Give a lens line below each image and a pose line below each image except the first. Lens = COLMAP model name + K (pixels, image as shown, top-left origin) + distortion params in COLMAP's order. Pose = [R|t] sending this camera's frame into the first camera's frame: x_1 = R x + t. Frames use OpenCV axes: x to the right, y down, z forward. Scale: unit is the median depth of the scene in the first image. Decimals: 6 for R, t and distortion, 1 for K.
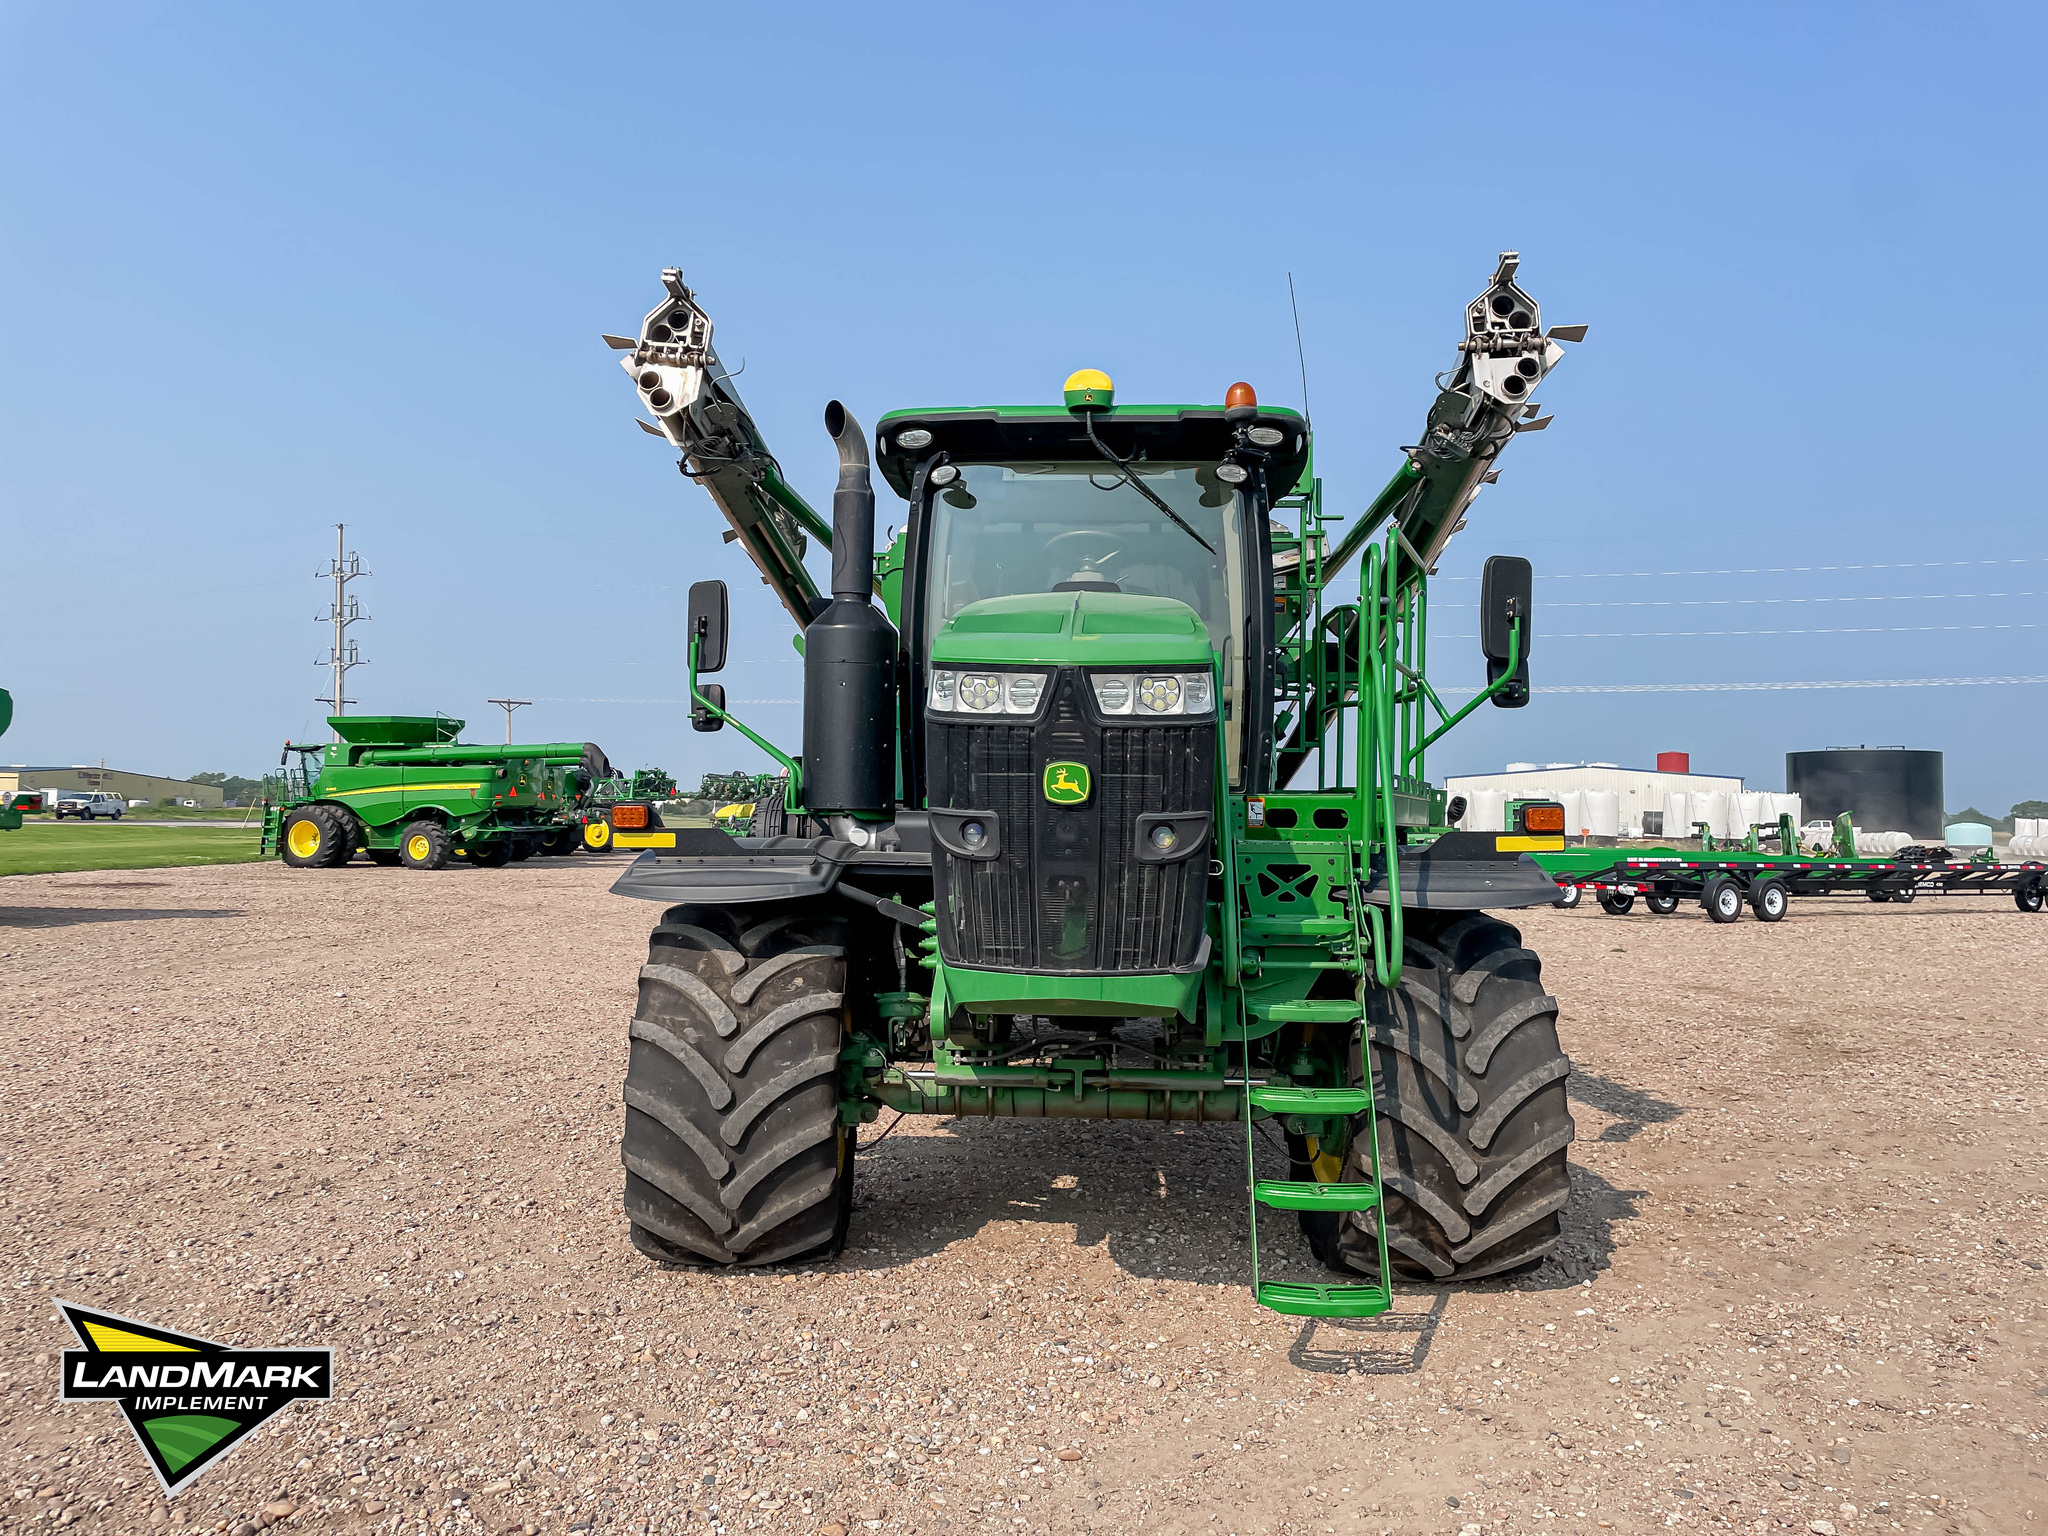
lens RADIAL K [[1428.0, 0, 1024.0], [0, 1428.0, 768.0], [0, 0, 1]] dist [0.013057, -0.006152]
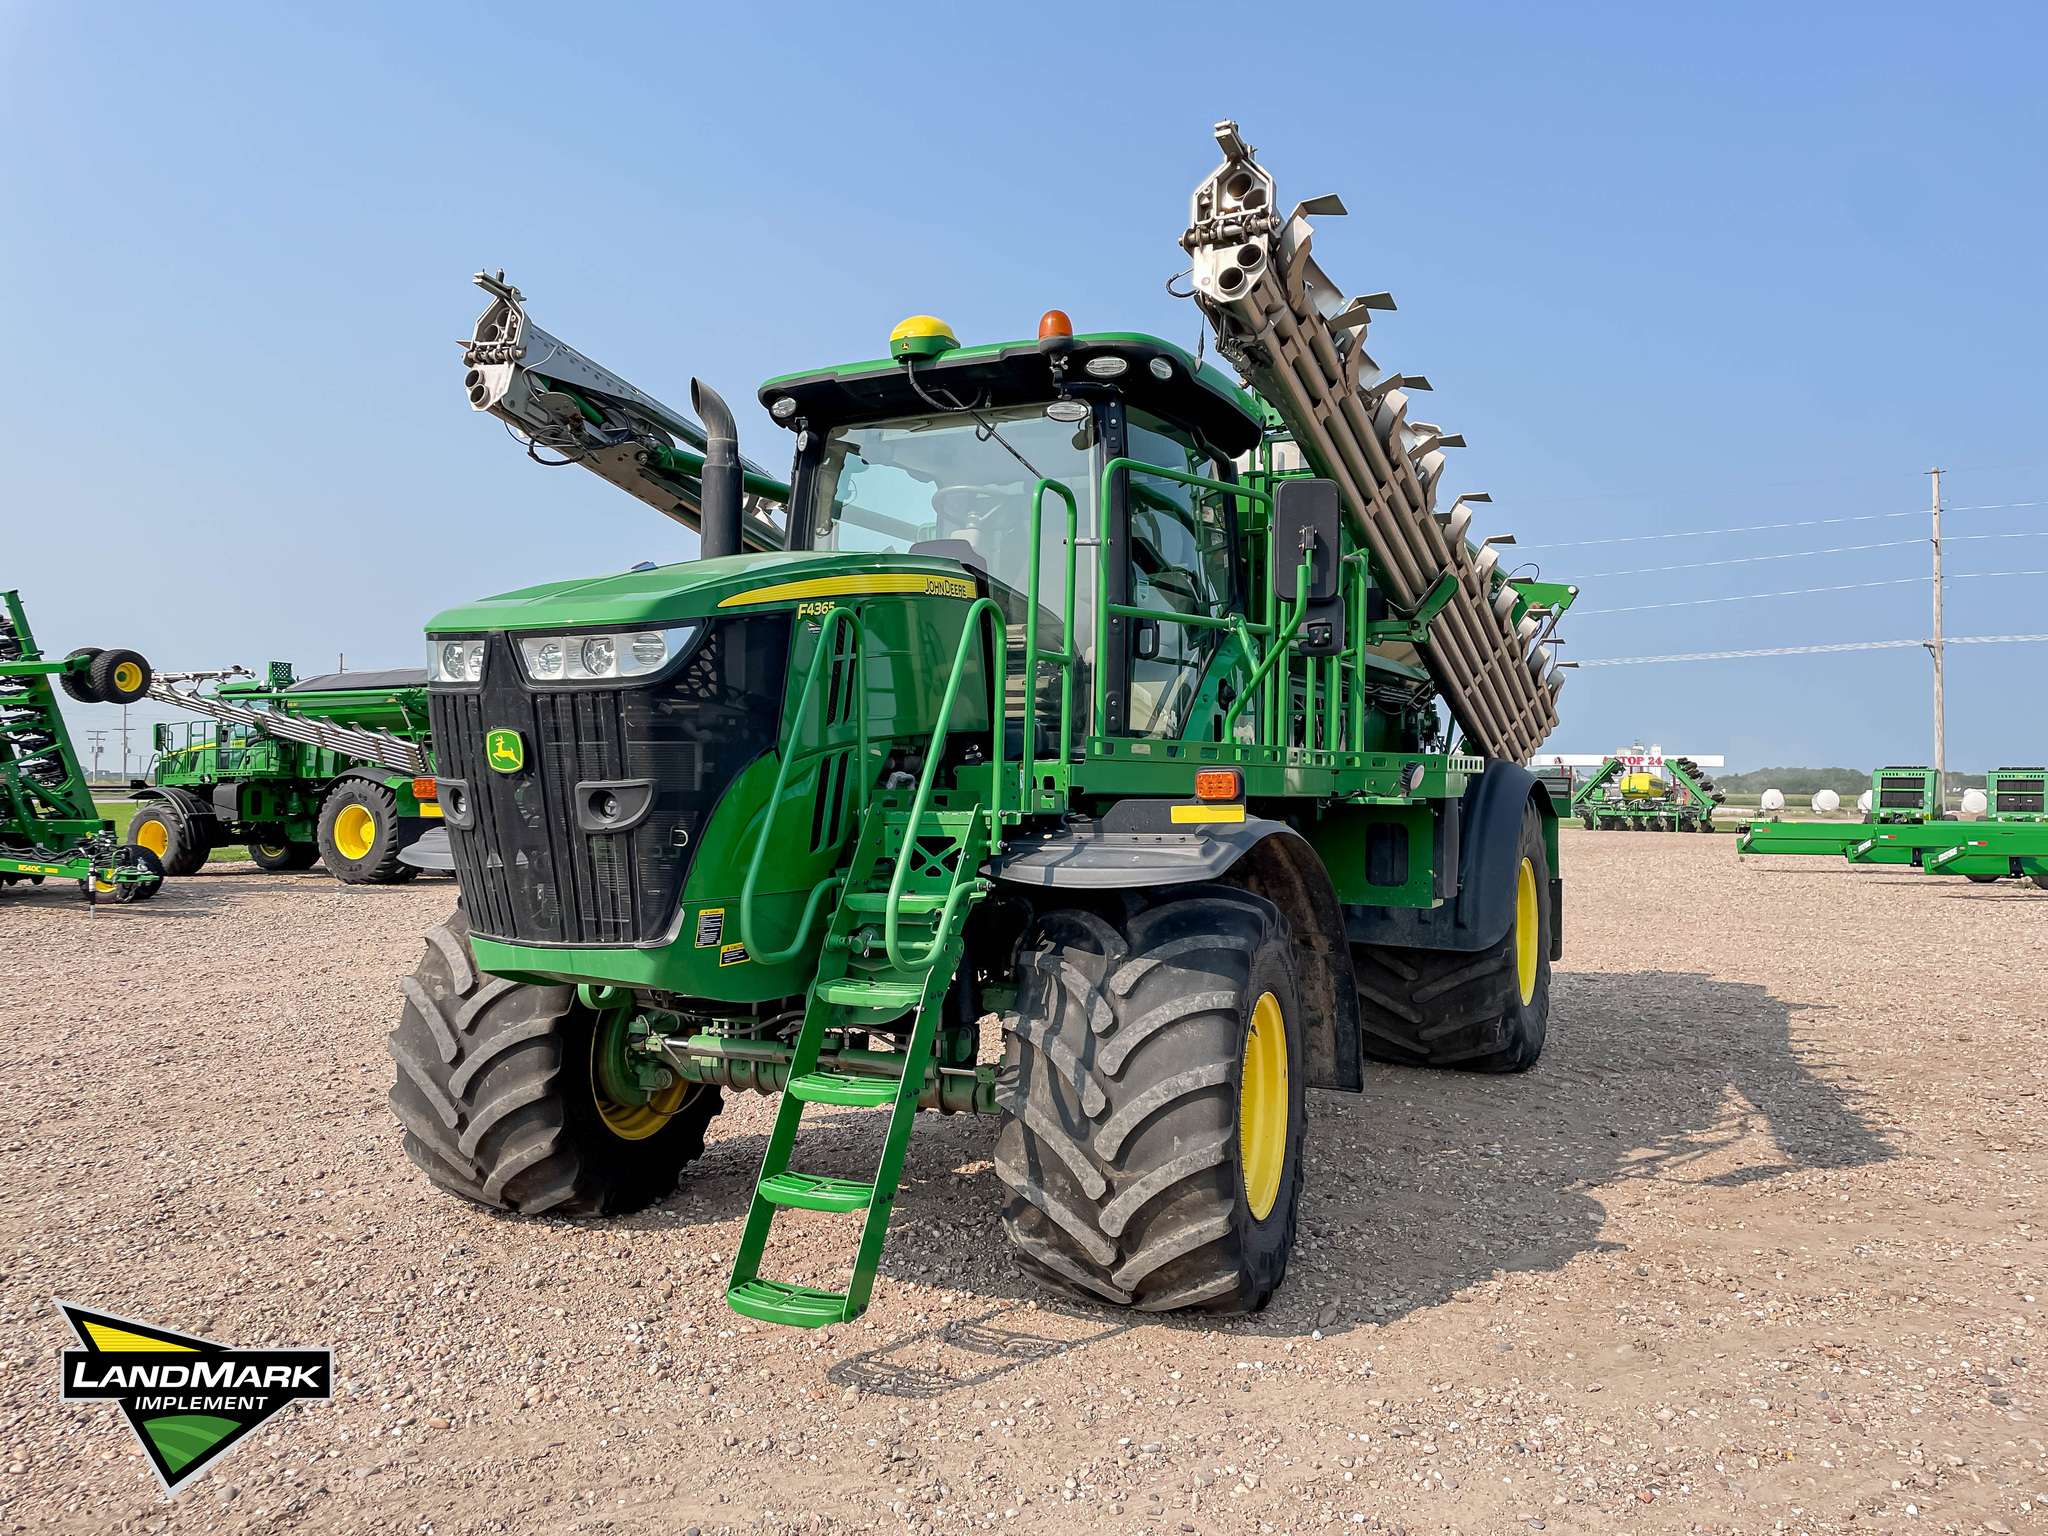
lens RADIAL K [[1458.4, 0, 1139.8], [0, 1458.4, 764.3], [0, 0, 1]] dist [0.029517, -0.041233]
pose [[0.932067, -0.011414, -0.362107, 0.658773], [0.017028, 0.999779, 0.012317, 0.012044], [0.361886, -0.017646, 0.932055, 0.175007]]
